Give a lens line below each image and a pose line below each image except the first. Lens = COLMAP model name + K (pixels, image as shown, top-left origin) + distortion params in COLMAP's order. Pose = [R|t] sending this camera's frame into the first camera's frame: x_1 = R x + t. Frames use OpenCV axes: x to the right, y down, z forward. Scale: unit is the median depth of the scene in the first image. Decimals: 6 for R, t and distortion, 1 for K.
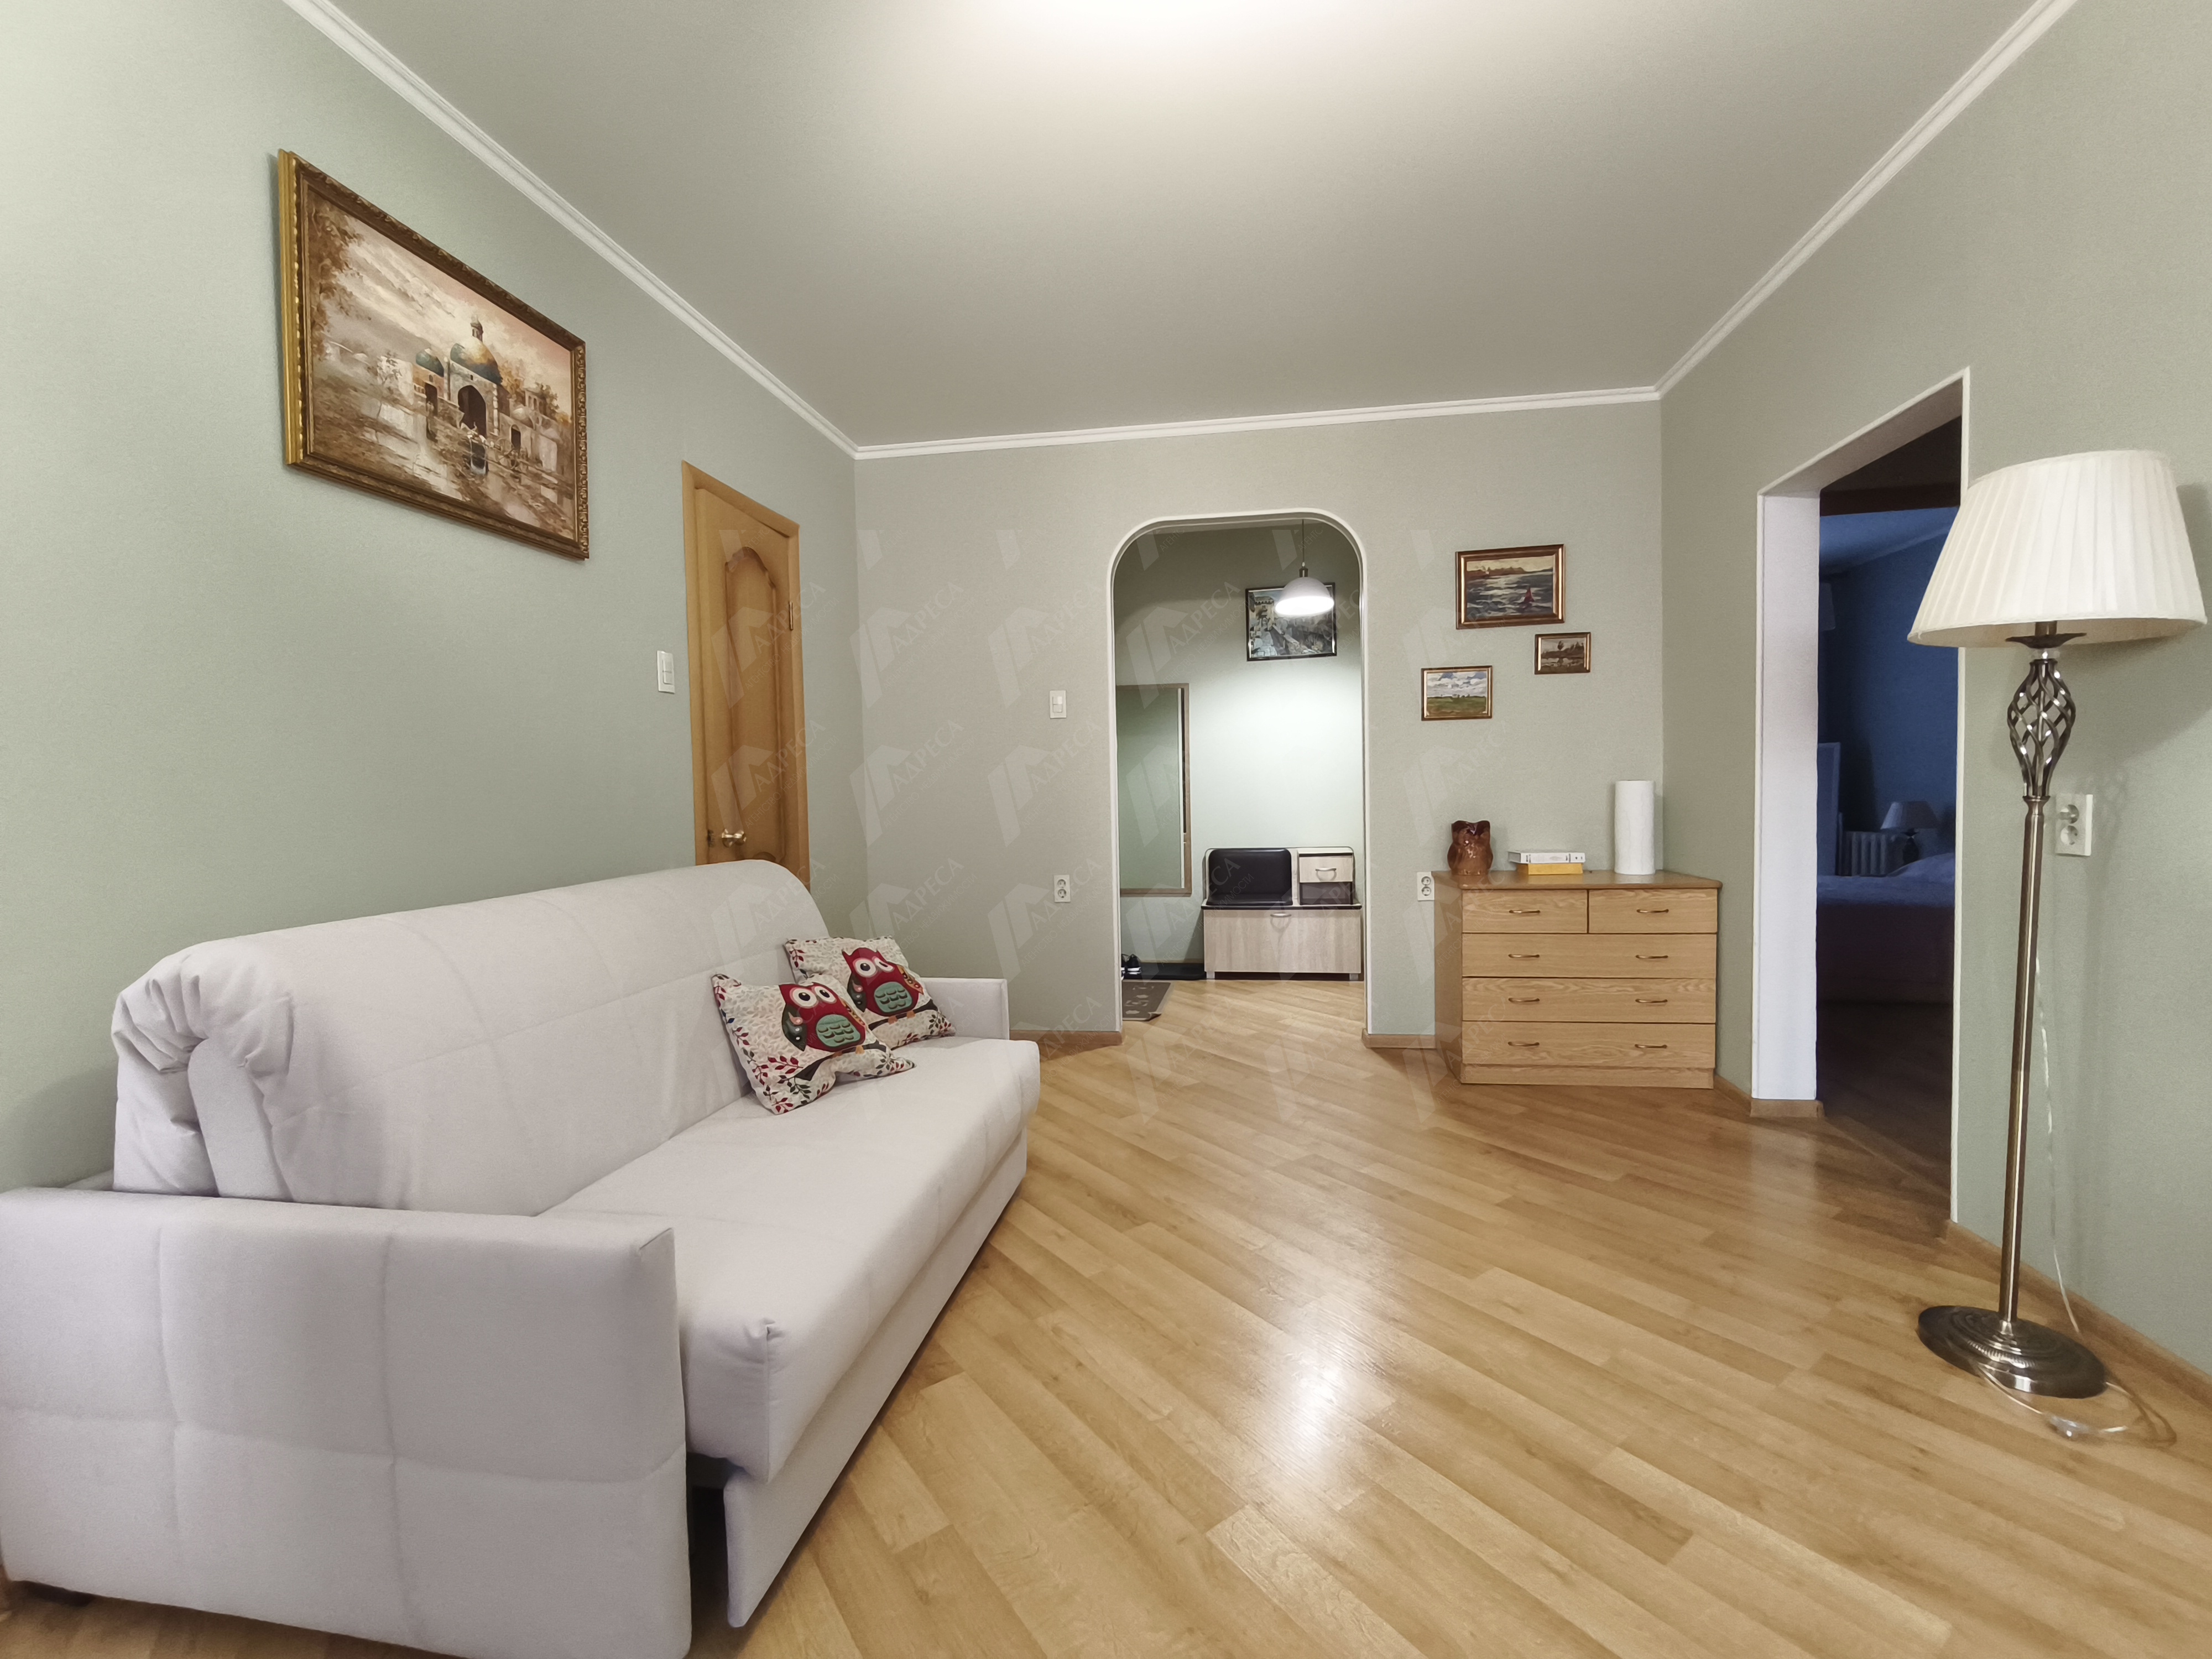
lens RADIAL K [[931.5, 0, 1101.4], [0, 931.5, 834.0], [0, 0, 1]] dist [0.000528, -0.001492]
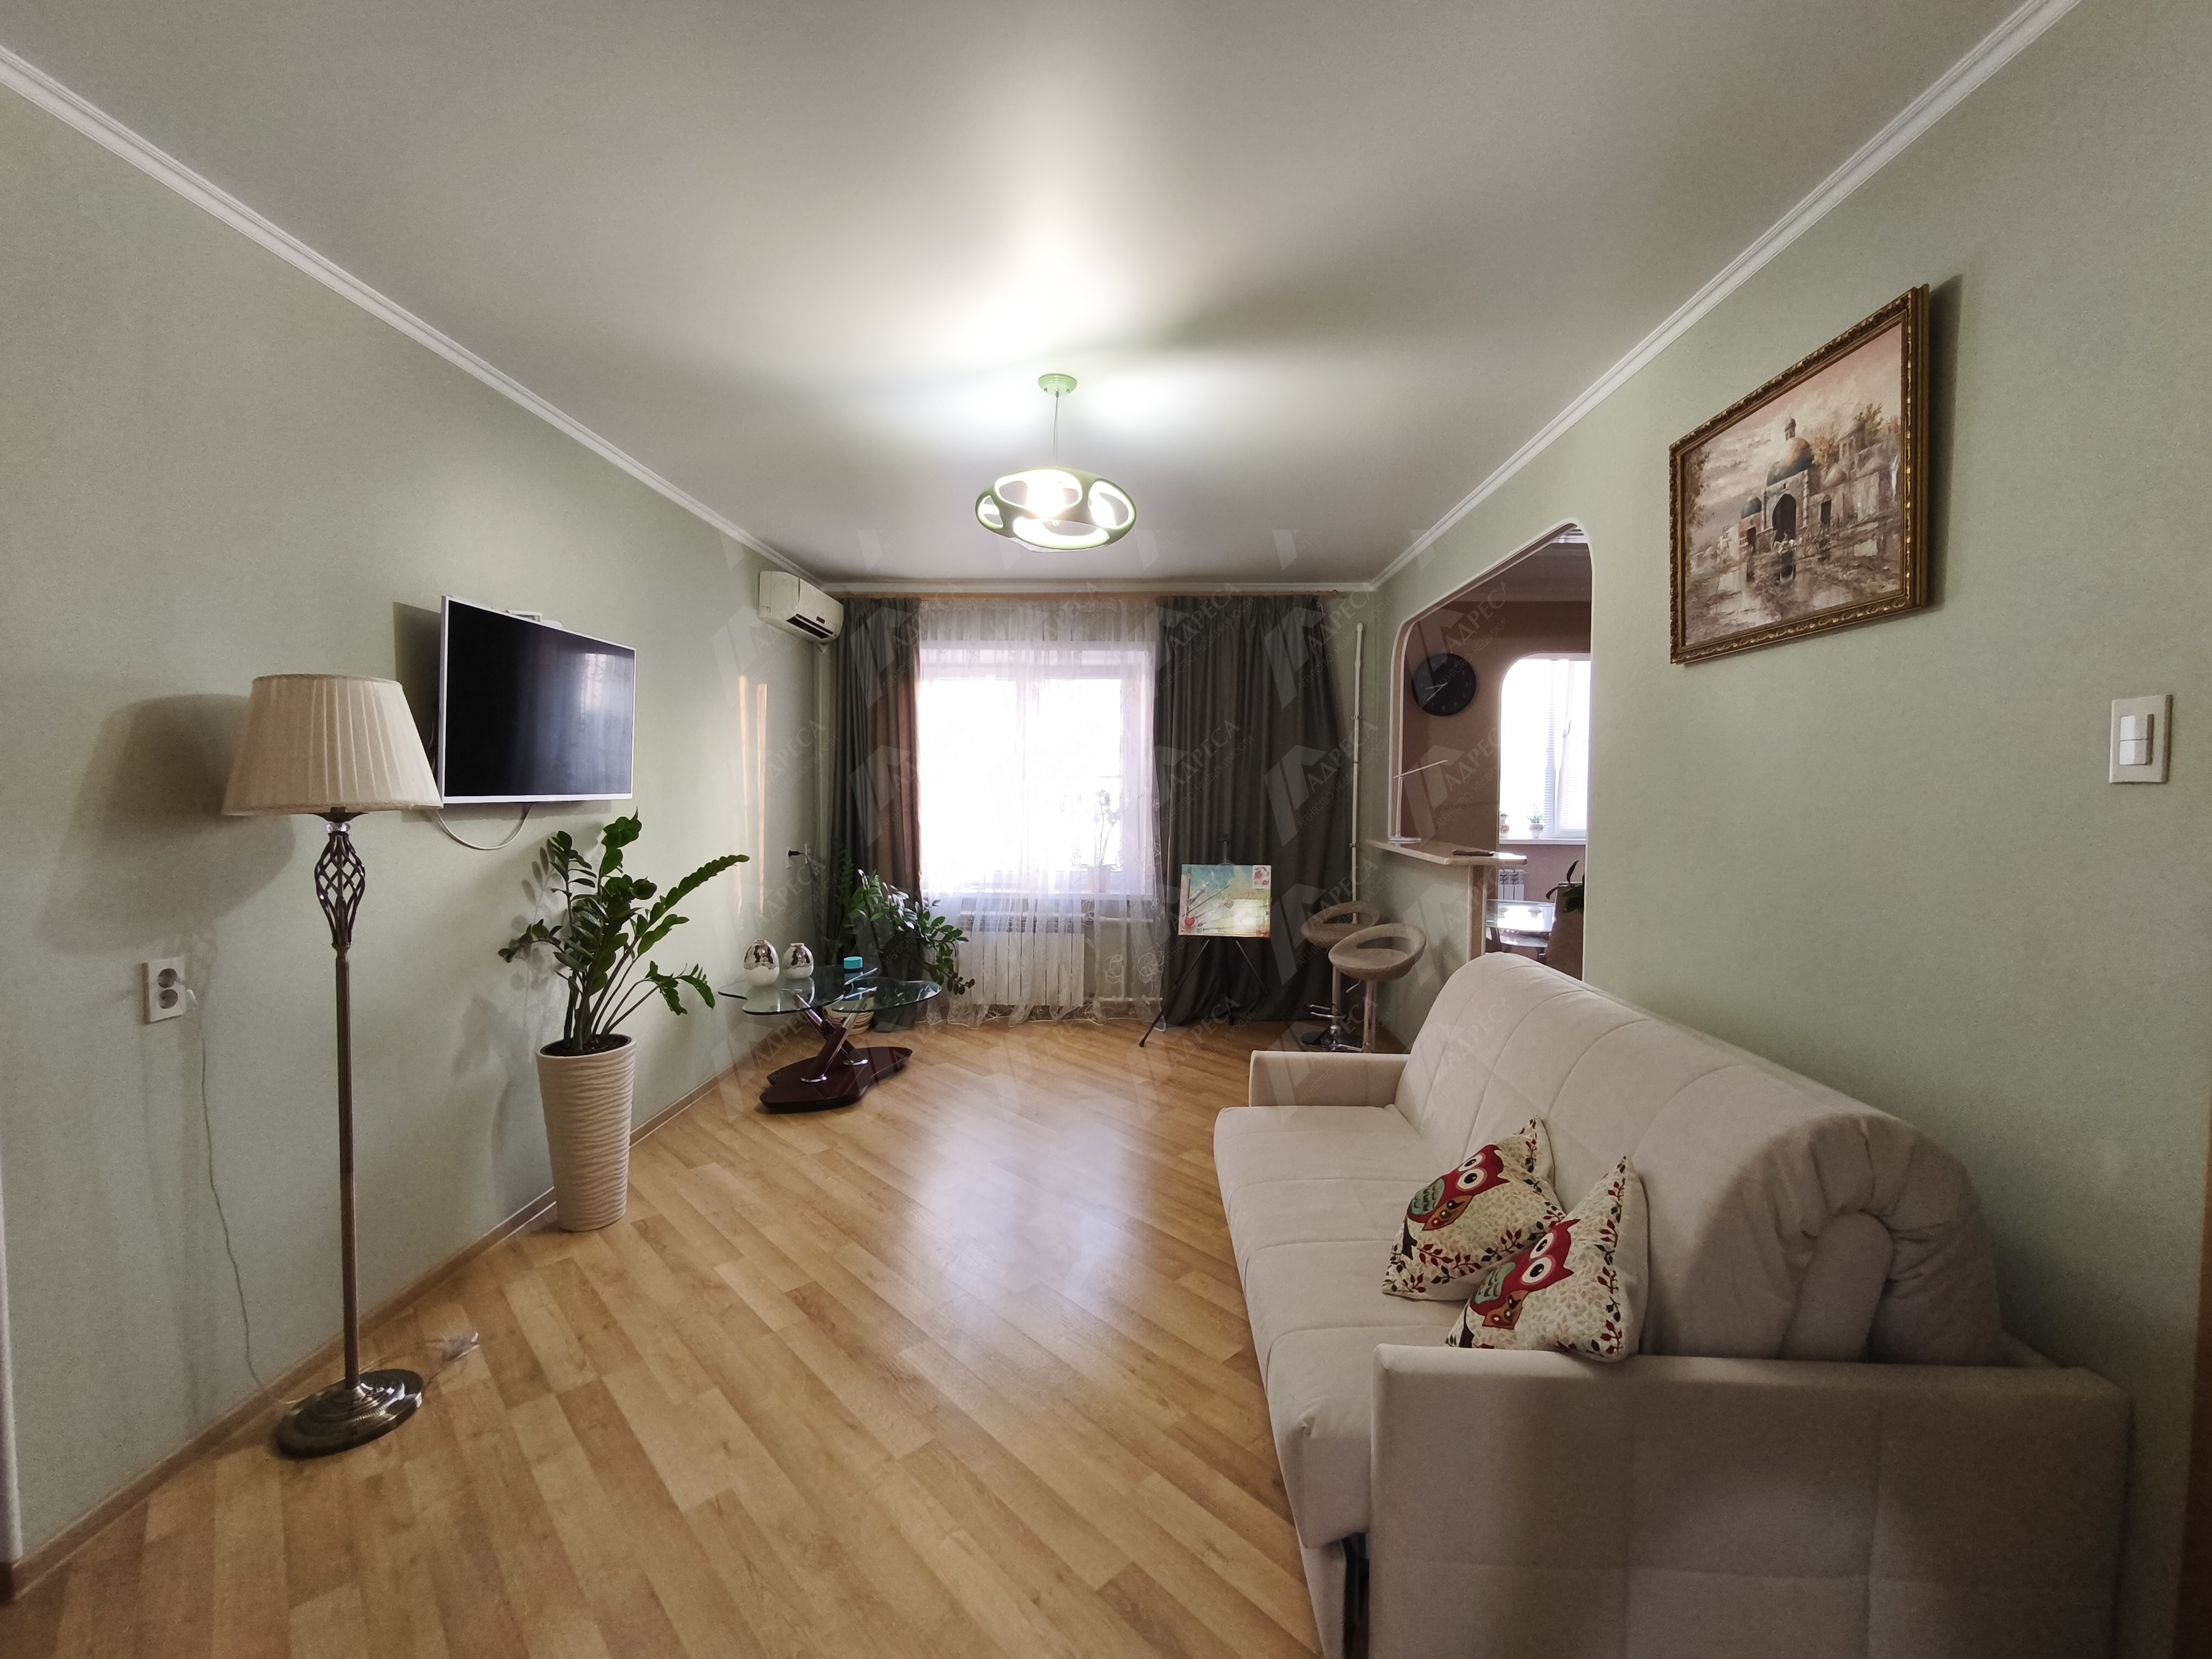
lens RADIAL K [[931.5, 0, 1106.1], [0, 931.5, 830.9], [0, 0, 1]] dist [0.000528, -0.001492]
pose [[-0.989958, 0.021316, -0.139749, 0.152904], [0.007938, 0.995388, 0.095598, -0.243569], [0.141142, 0.093528, -0.985561, 1.926769]]
